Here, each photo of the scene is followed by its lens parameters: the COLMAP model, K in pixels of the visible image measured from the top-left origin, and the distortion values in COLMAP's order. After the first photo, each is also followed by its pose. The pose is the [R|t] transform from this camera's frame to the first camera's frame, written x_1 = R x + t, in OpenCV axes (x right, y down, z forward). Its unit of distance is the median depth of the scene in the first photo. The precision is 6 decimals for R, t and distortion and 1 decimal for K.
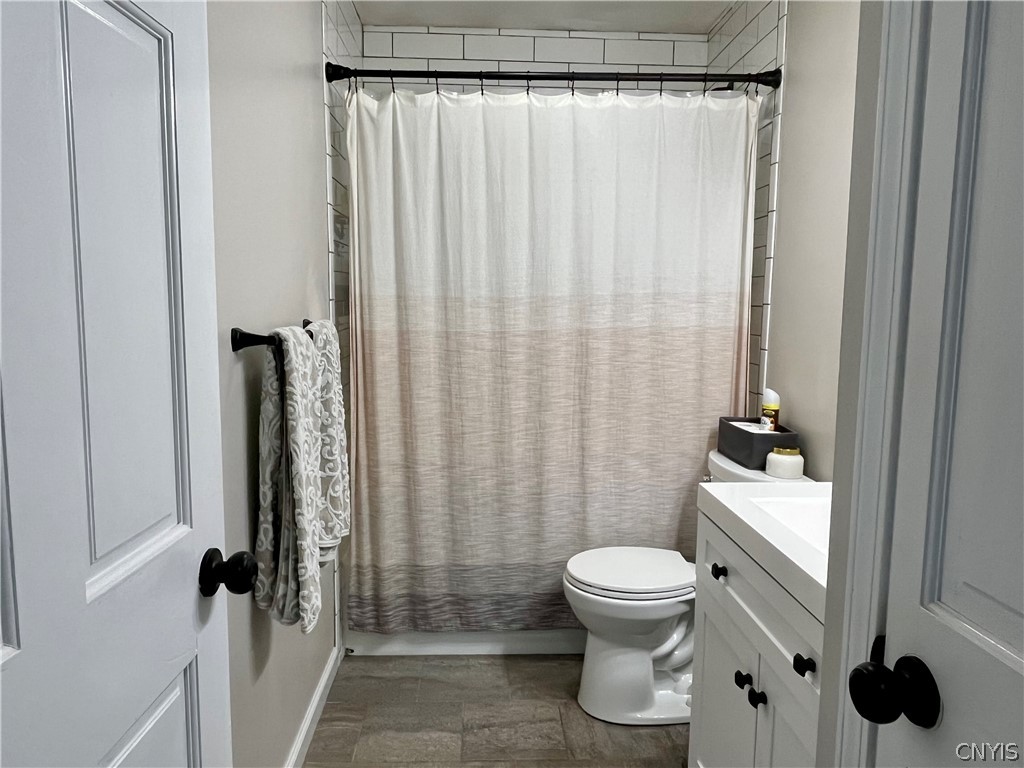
lens RADIAL K [[745.1, 0, 518.5], [0, 745.1, 385.2], [0, 0, 1]] dist [0.007093, -0.001179]
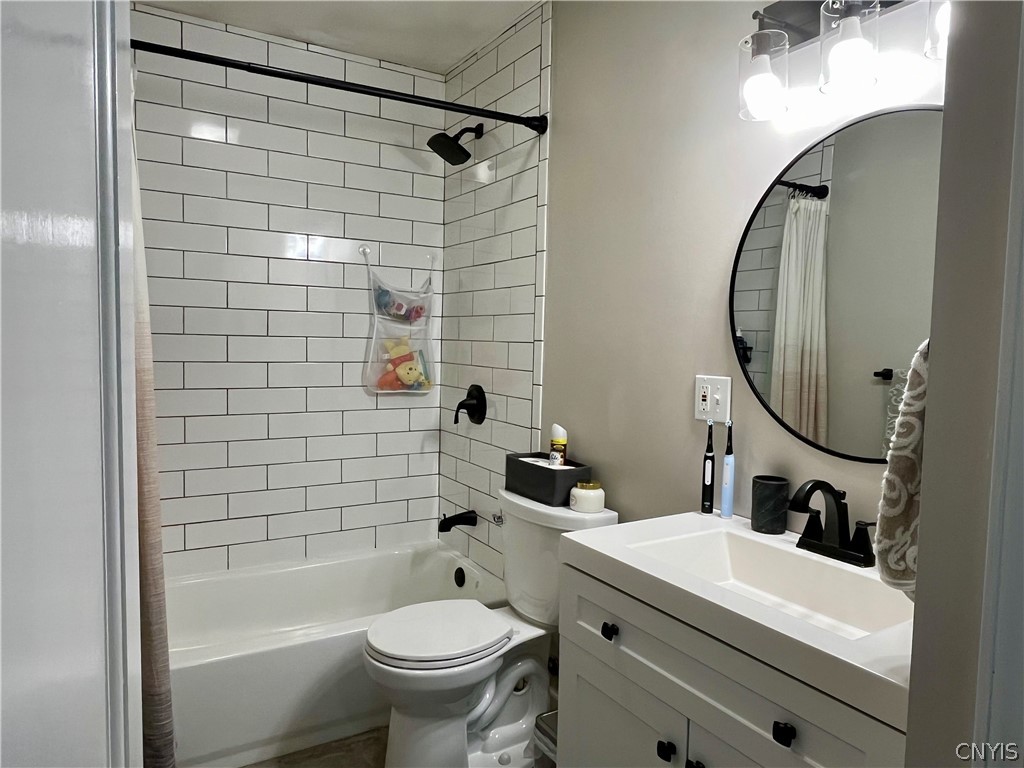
lens RADIAL K [[691.8, 0, 512.0], [0, 691.8, 384.0], [0, 0, 1]] dist [0.001664, -0.001263]
pose [[0.884126, -0.021089, 0.466773, -0.156739], [0.040415, 0.998689, -0.031430, -0.022177], [-0.465498, 0.046653, 0.883818, 0.193887]]
